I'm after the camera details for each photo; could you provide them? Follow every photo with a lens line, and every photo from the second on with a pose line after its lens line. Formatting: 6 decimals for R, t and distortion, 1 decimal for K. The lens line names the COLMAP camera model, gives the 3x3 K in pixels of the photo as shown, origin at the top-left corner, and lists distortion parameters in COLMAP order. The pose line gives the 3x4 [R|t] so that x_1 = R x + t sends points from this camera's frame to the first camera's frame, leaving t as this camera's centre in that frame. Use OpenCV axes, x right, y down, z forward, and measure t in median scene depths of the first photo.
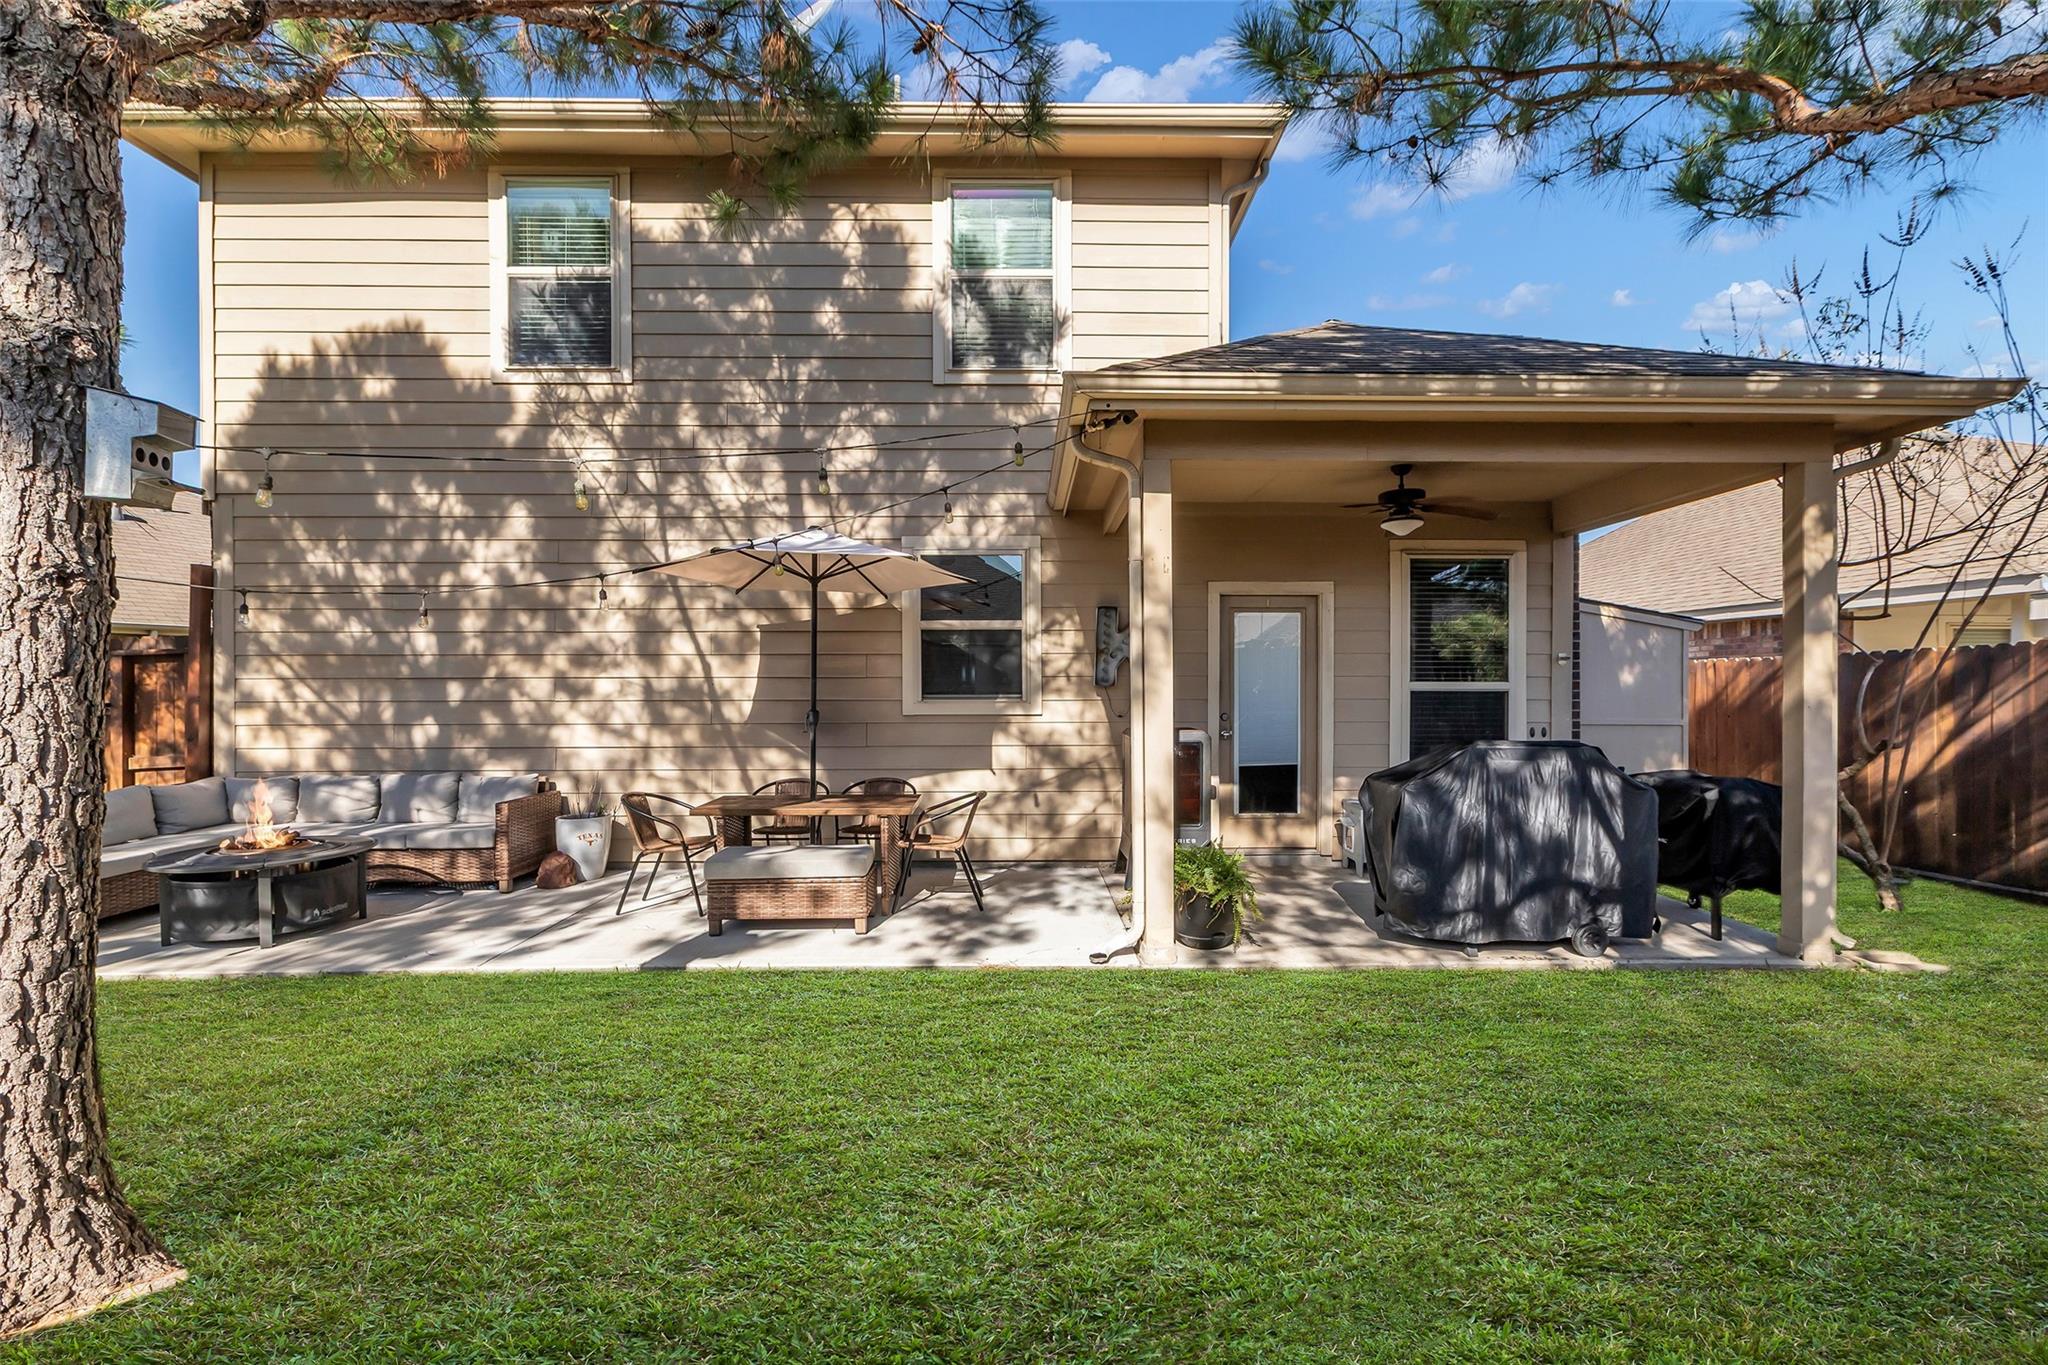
lens RADIAL K [[946.8, 0, 1037.0], [0, 946.8, 691.7], [0, 0, 1]] dist [0.000128, 0.001195]
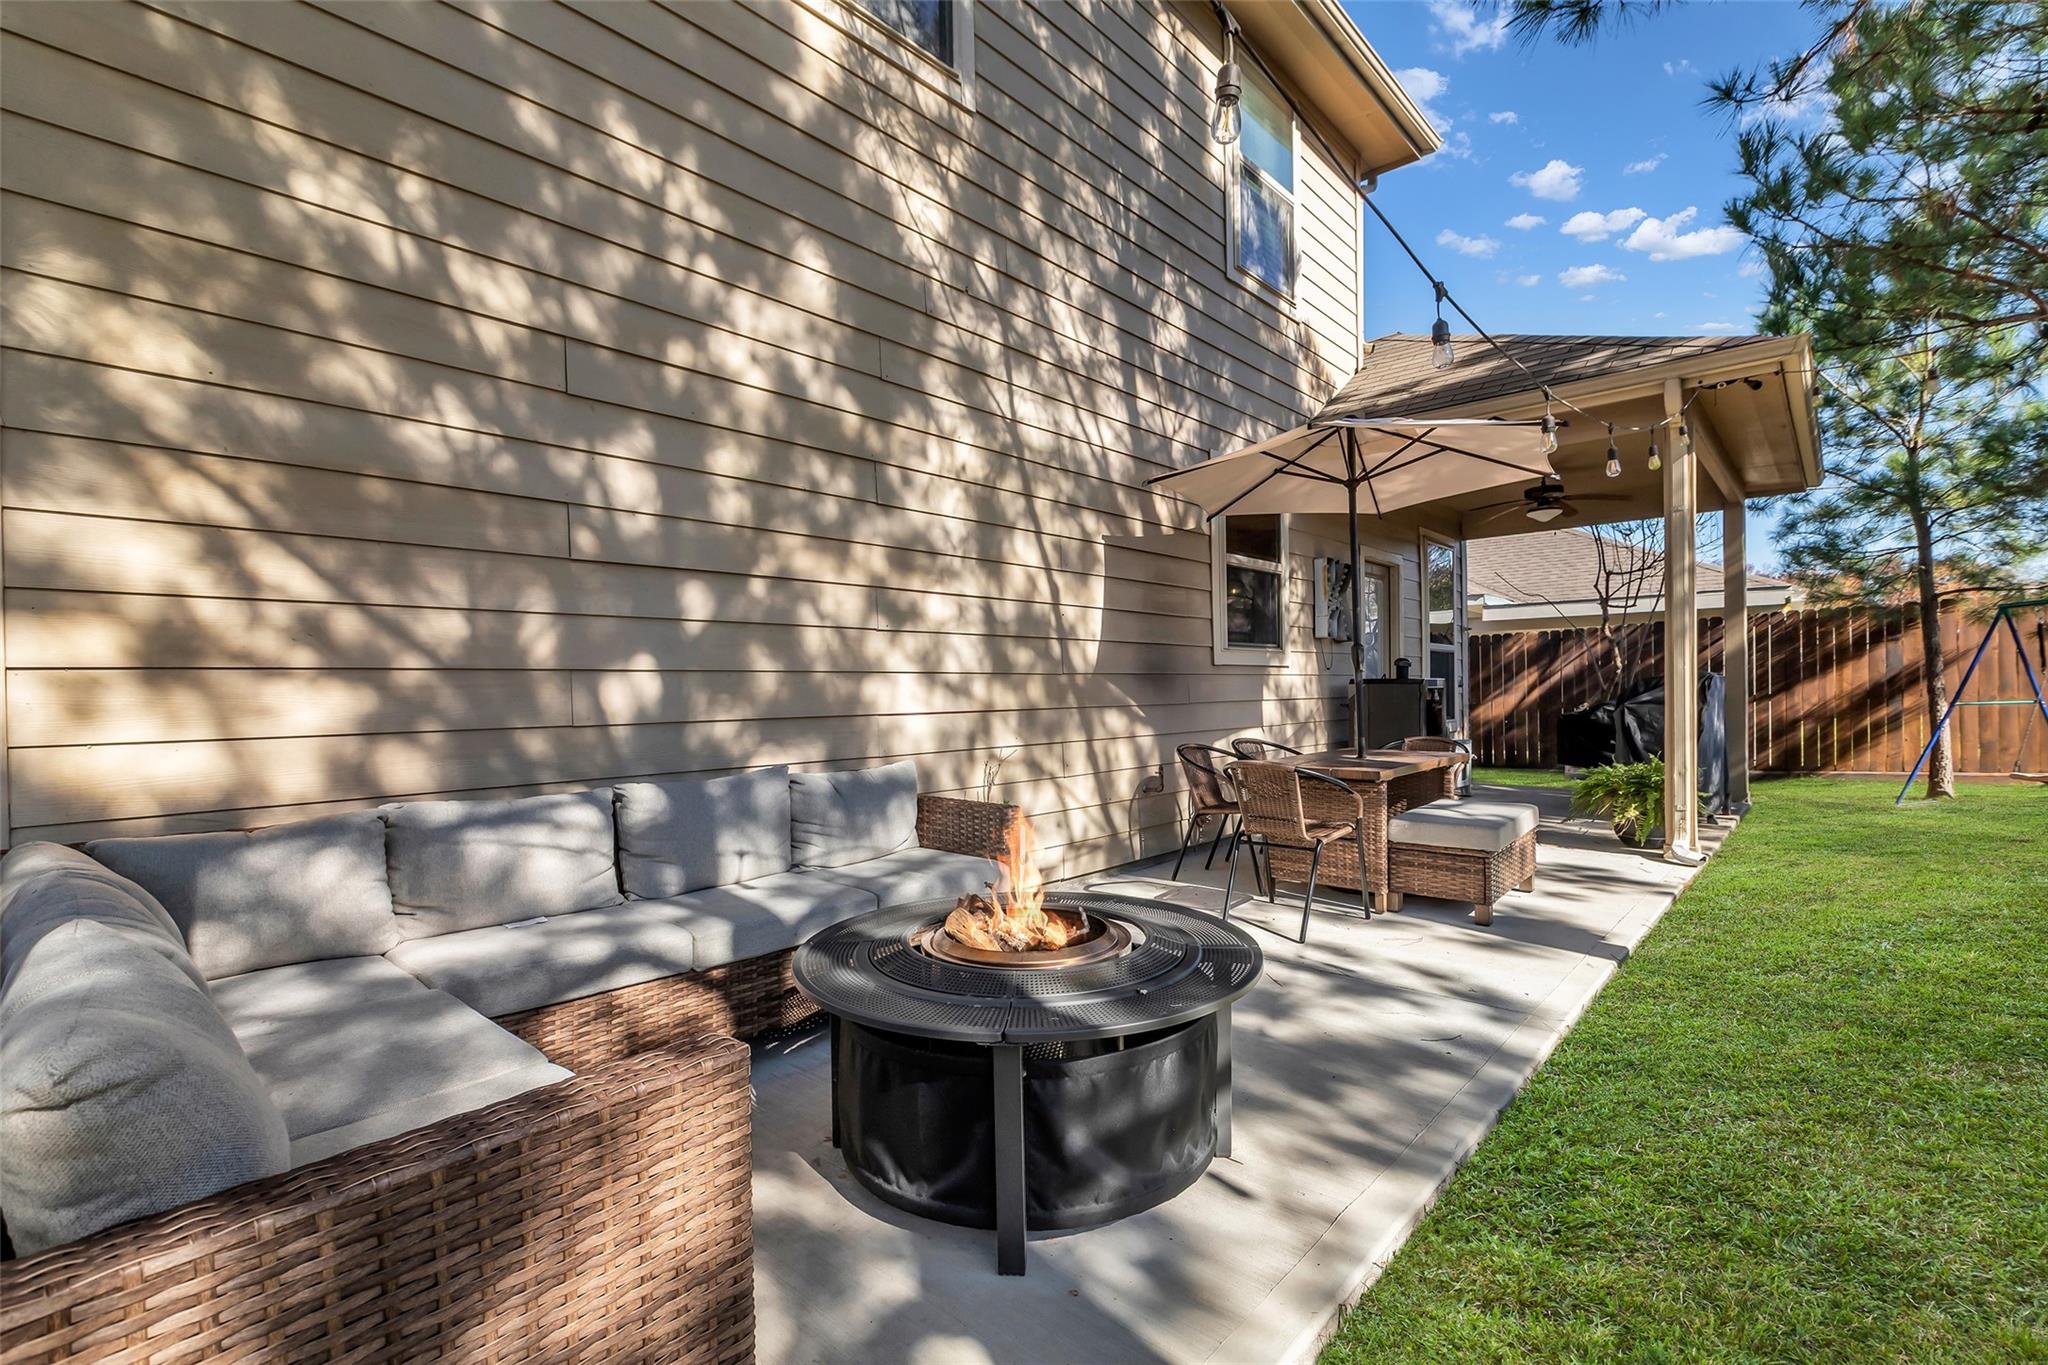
lens RADIAL K [[946.8, 0, 1054.9], [0, 946.8, 688.3], [0, 0, 1]] dist [0.000128, 0.001195]
pose [[0.647252, -0.005644, 0.762255, -0.855157], [0.013843, 0.999895, -0.004352, 0.046963], [-0.762150, 0.013369, 0.647262, 0.569170]]
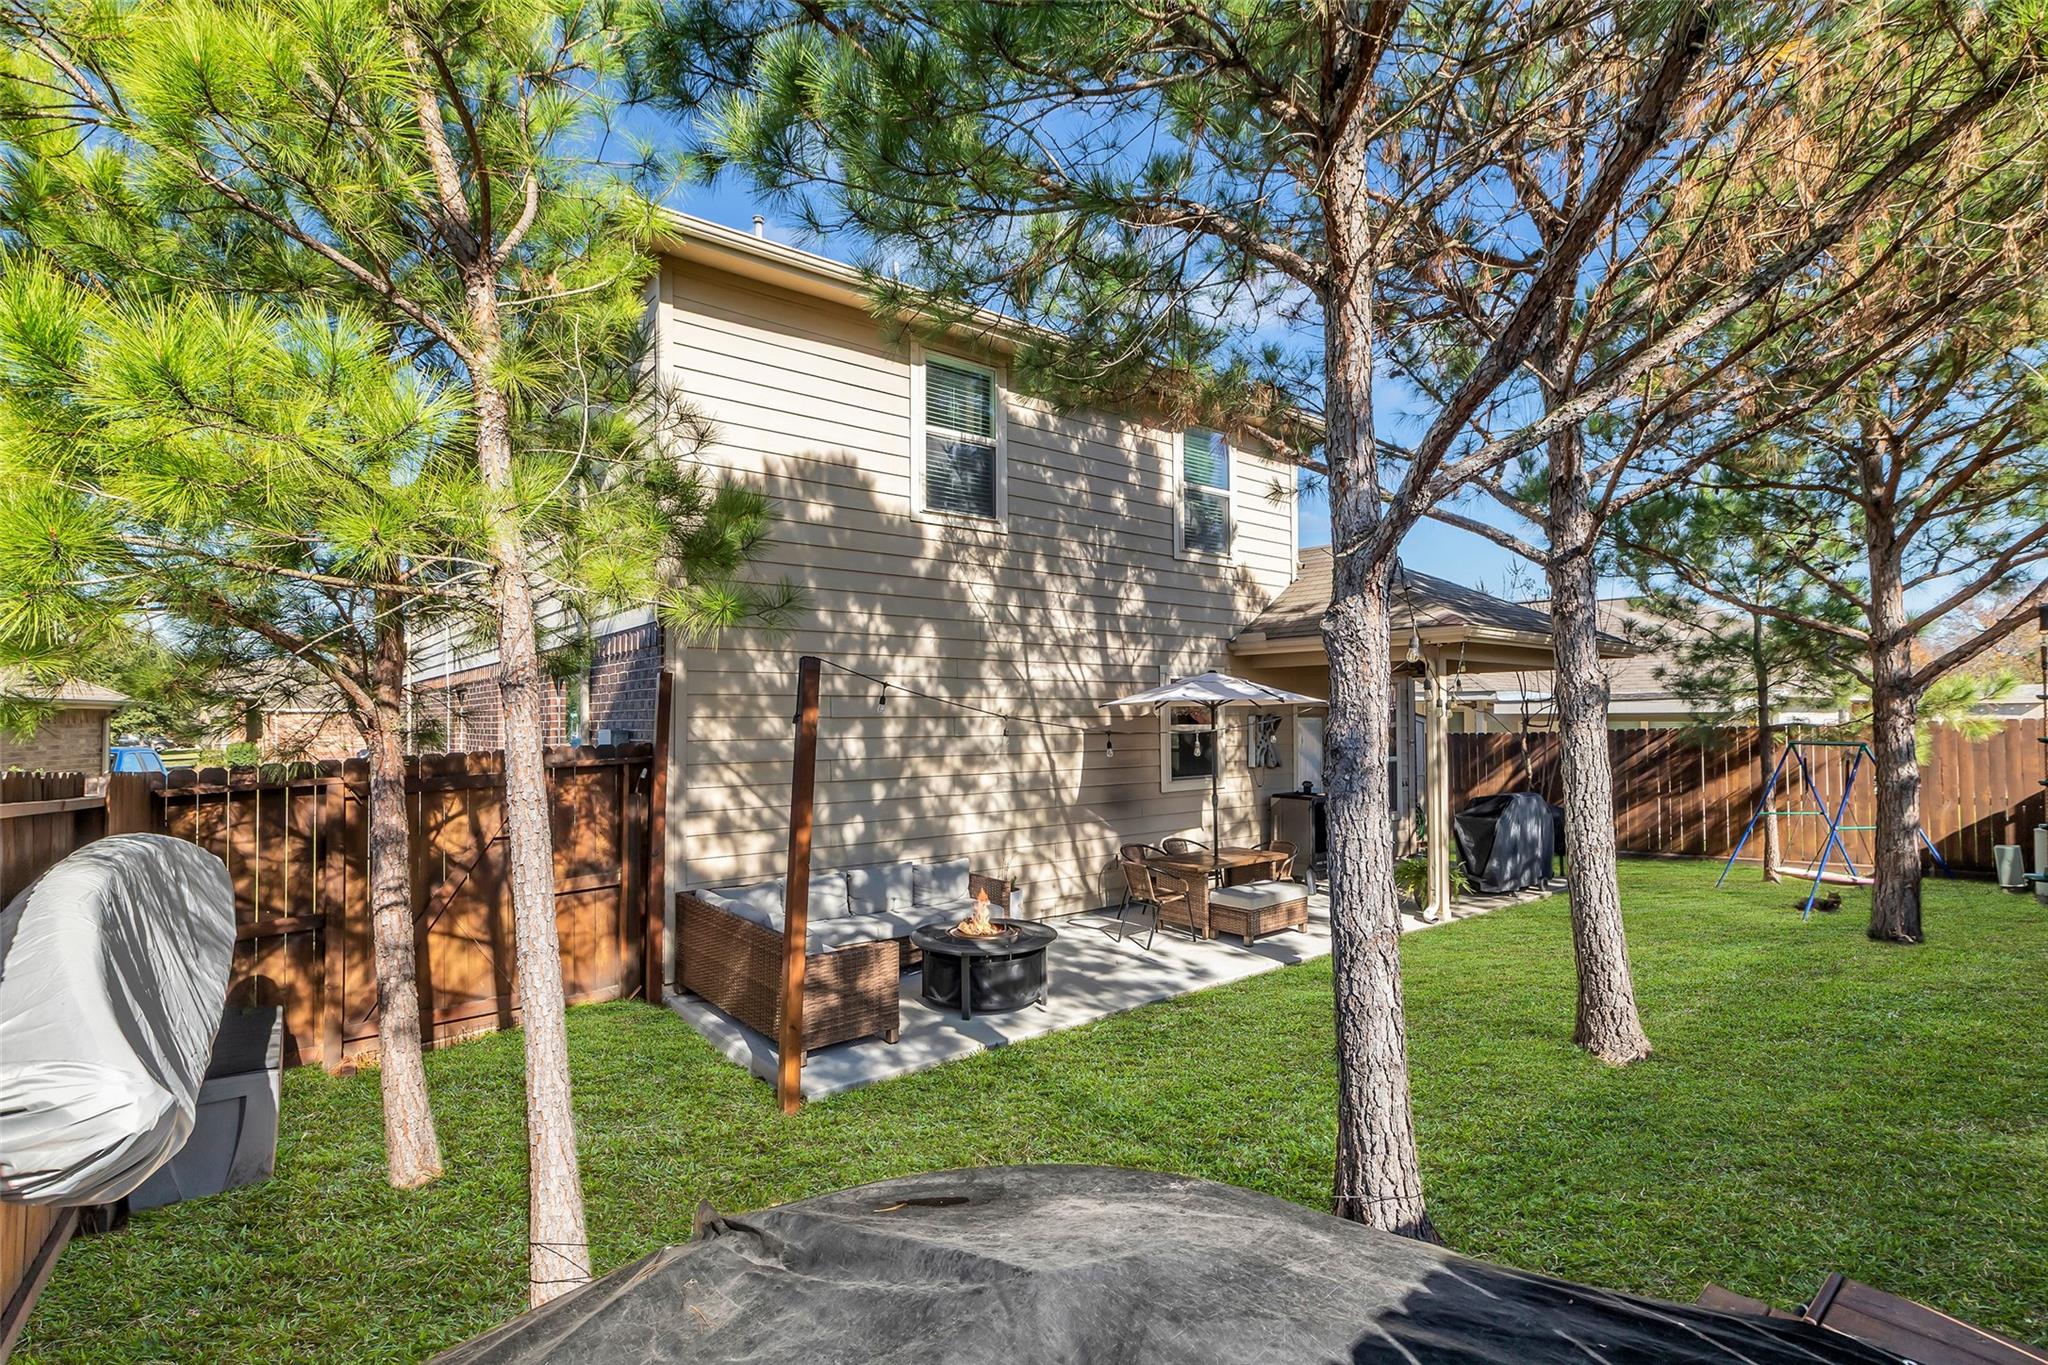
lens RADIAL K [[1026.0, 0, 1034.5], [0, 1026.0, 675.8], [0, 0, 1]] dist [-0.001585, 0.001499]
pose [[0.768950, 0.022375, 0.638918, -1.248698], [0.003858, 0.999207, -0.039635, -0.087120], [-0.639298, 0.032942, 0.768253, -0.047574]]
